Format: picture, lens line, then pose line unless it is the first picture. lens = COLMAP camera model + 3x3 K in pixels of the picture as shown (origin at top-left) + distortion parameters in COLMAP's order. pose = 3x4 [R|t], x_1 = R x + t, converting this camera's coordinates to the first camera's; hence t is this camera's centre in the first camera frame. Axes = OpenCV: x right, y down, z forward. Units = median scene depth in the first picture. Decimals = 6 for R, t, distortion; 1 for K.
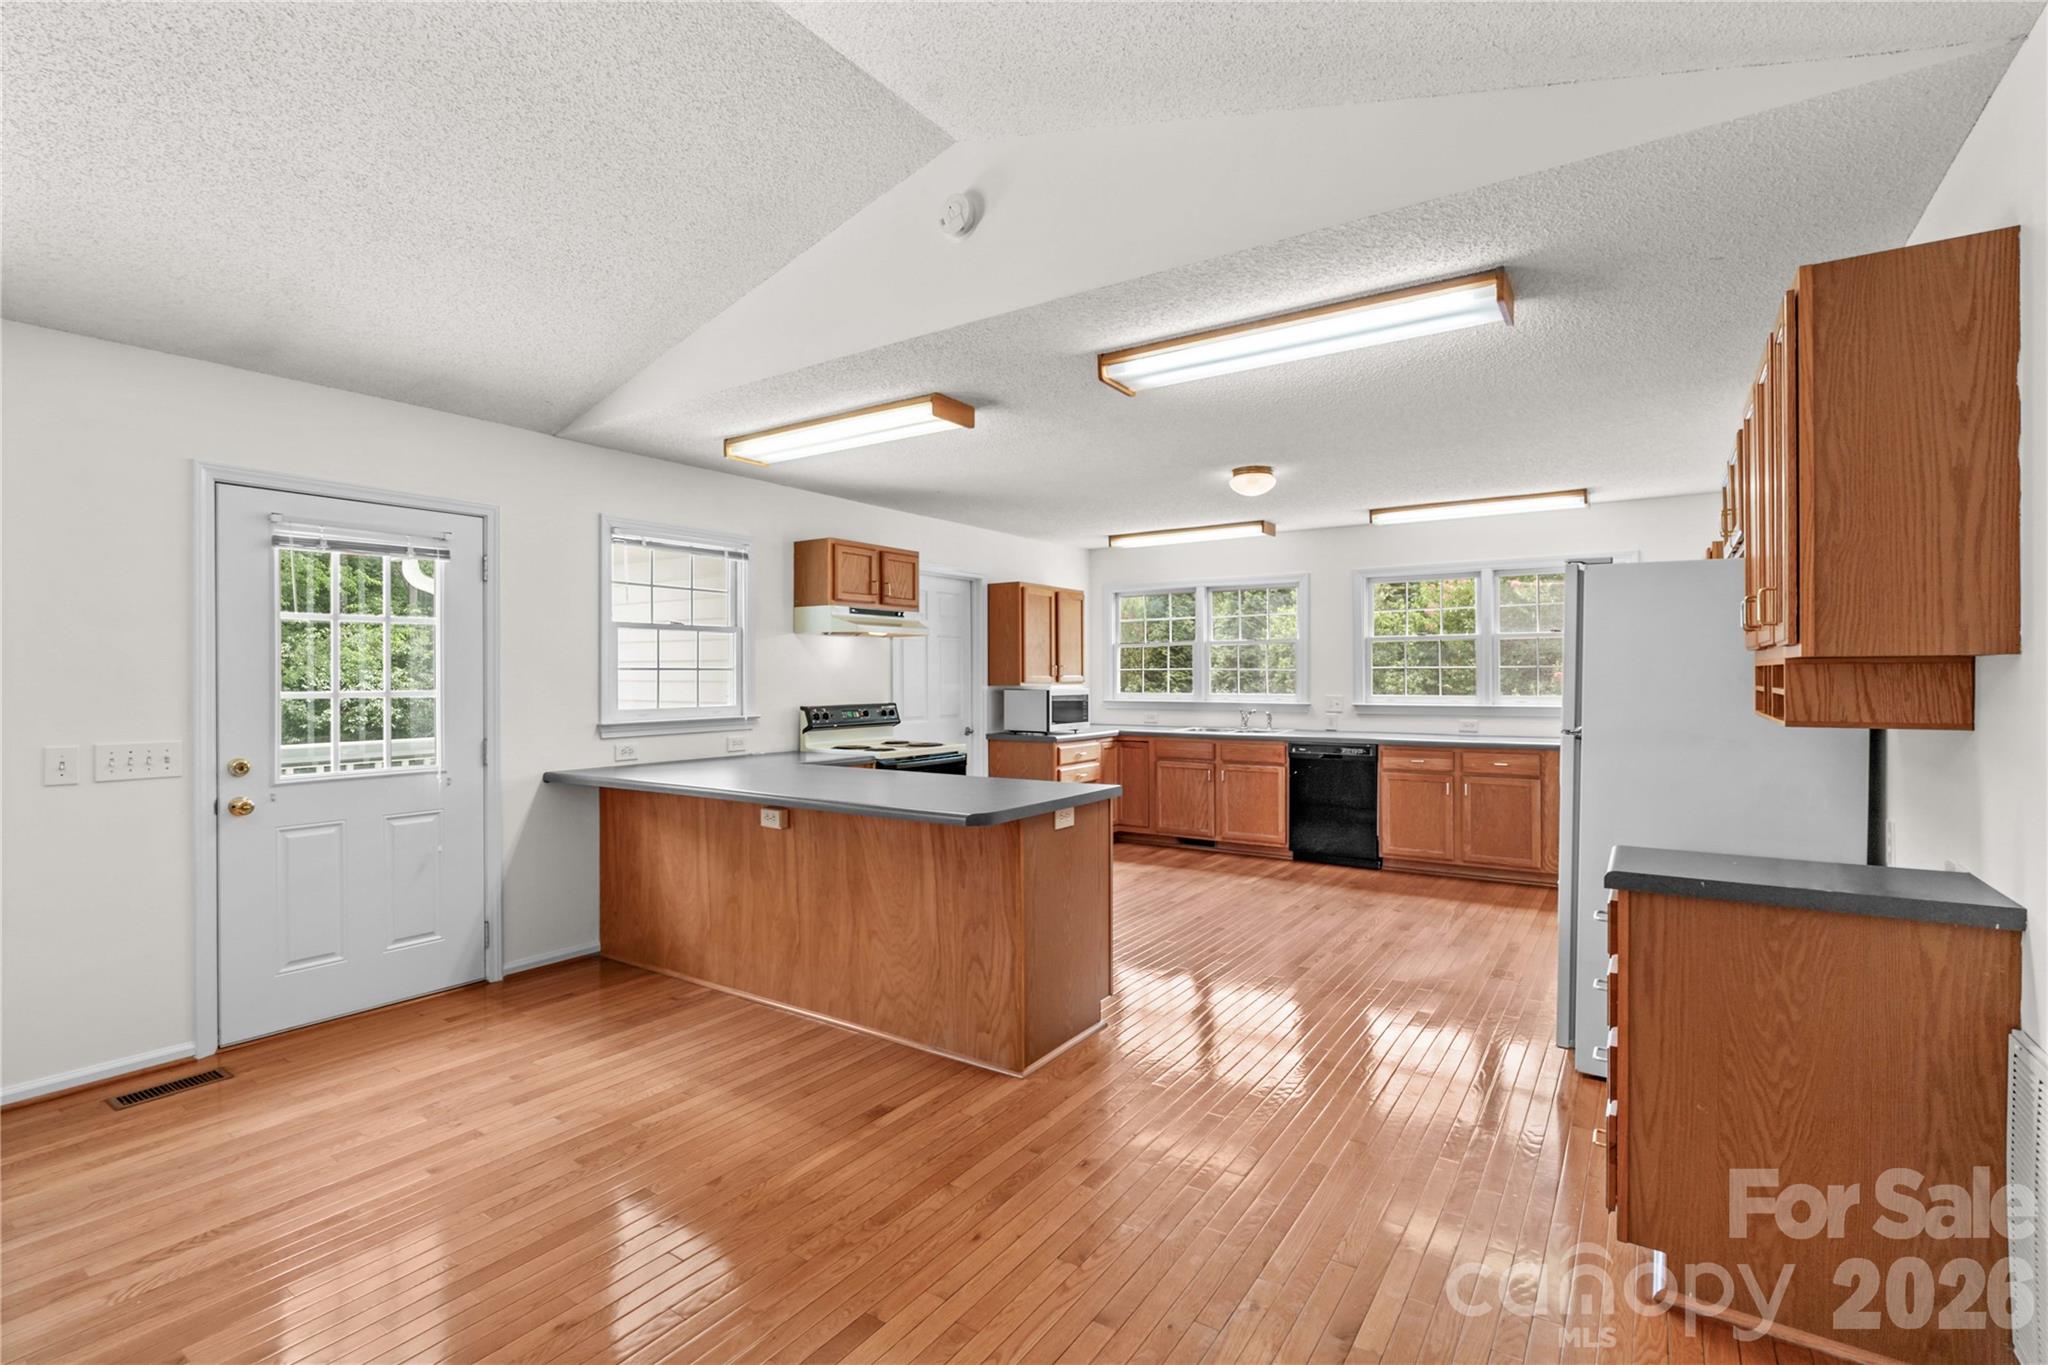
lens RADIAL K [[940.8, 0, 1014.1], [0, 940.8, 675.3], [0, 0, 1]] dist [-0.015708, 0.005143]
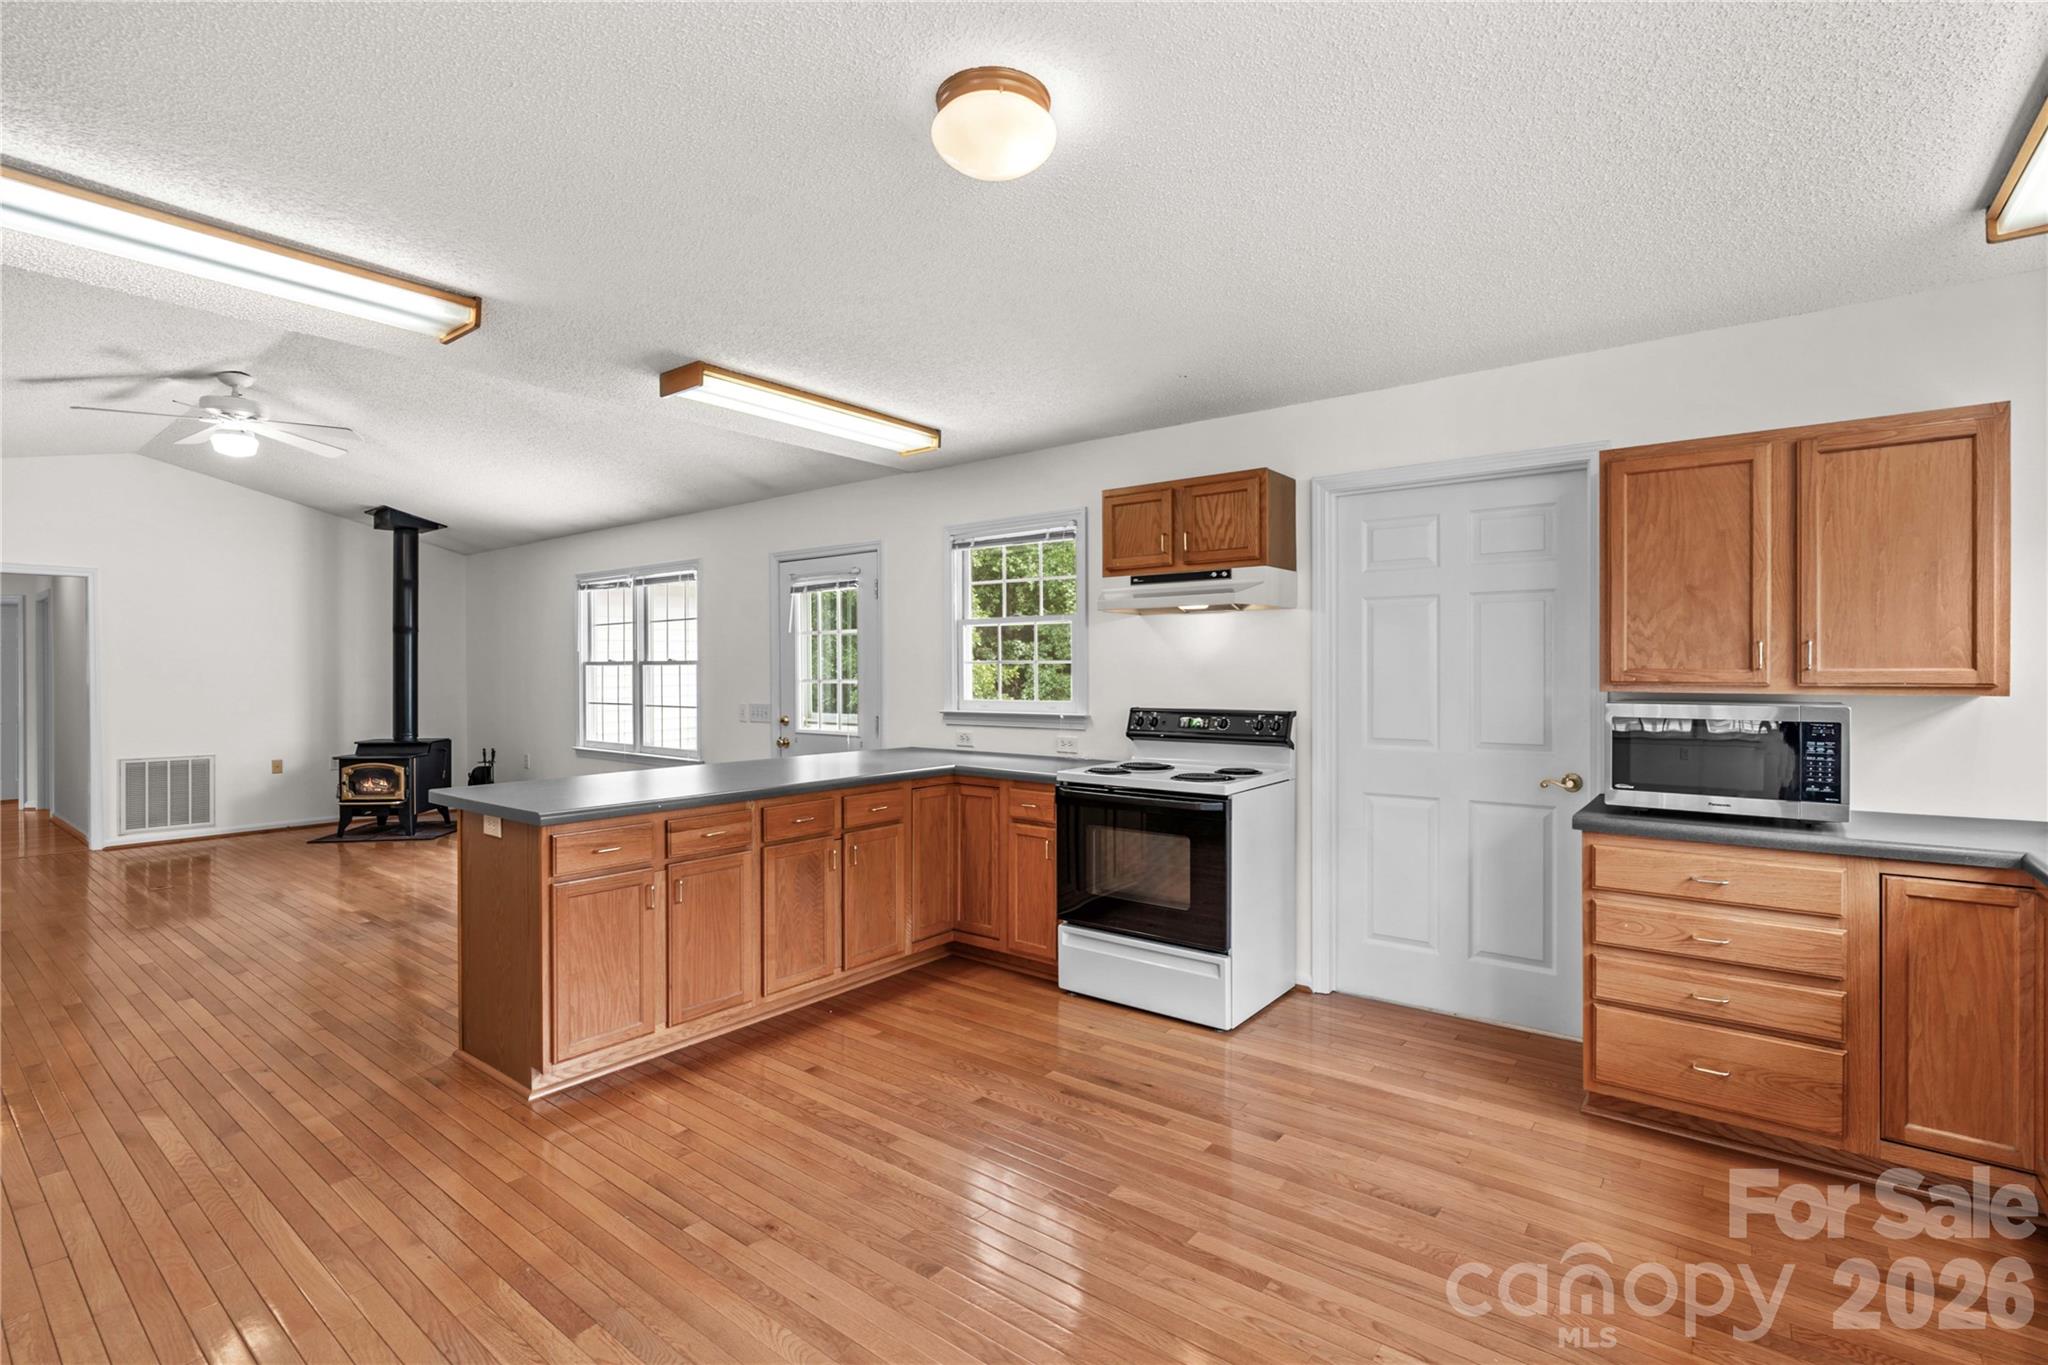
lens RADIAL K [[940.8, 0, 1027.3], [0, 940.8, 674.7], [0, 0, 1]] dist [-0.015708, 0.005143]
pose [[-0.060720, 0.008143, -0.998122, 0.571657], [0.003076, 0.999963, 0.007971, -0.000947], [0.998150, -0.002587, -0.060743, 0.964627]]
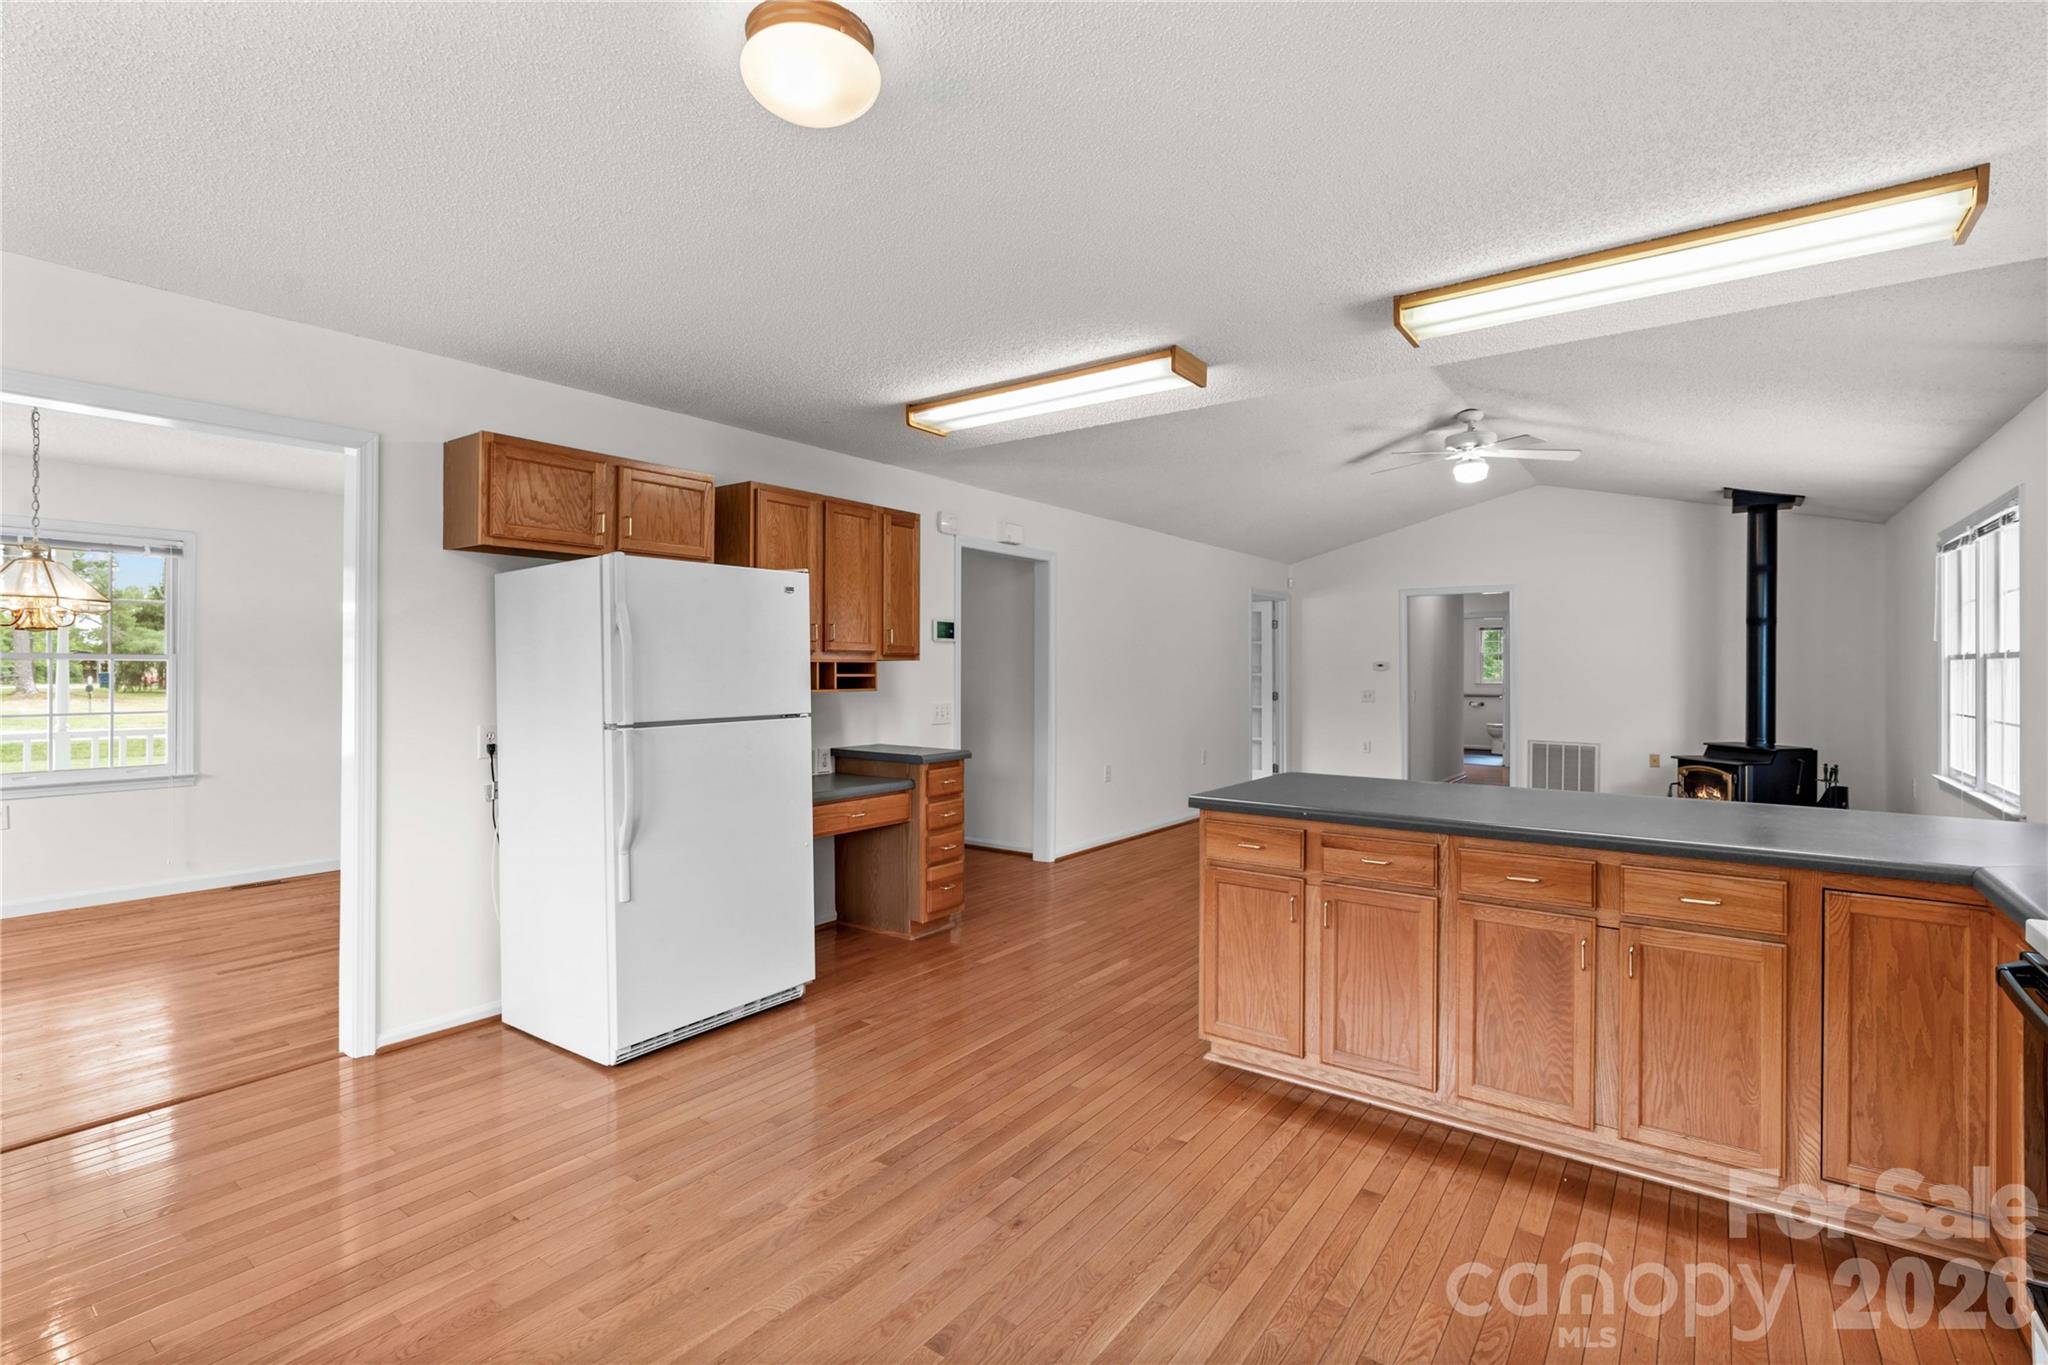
lens RADIAL K [[940.8, 0, 1016.0], [0, 940.8, 667.5], [0, 0, 1]] dist [-0.015708, 0.005143]
pose [[-0.999364, 0.001487, 0.035631, 0.159522], [0.001461, 0.999999, -0.000763, 0.001109], [-0.035632, -0.000710, -0.999365, 1.235106]]
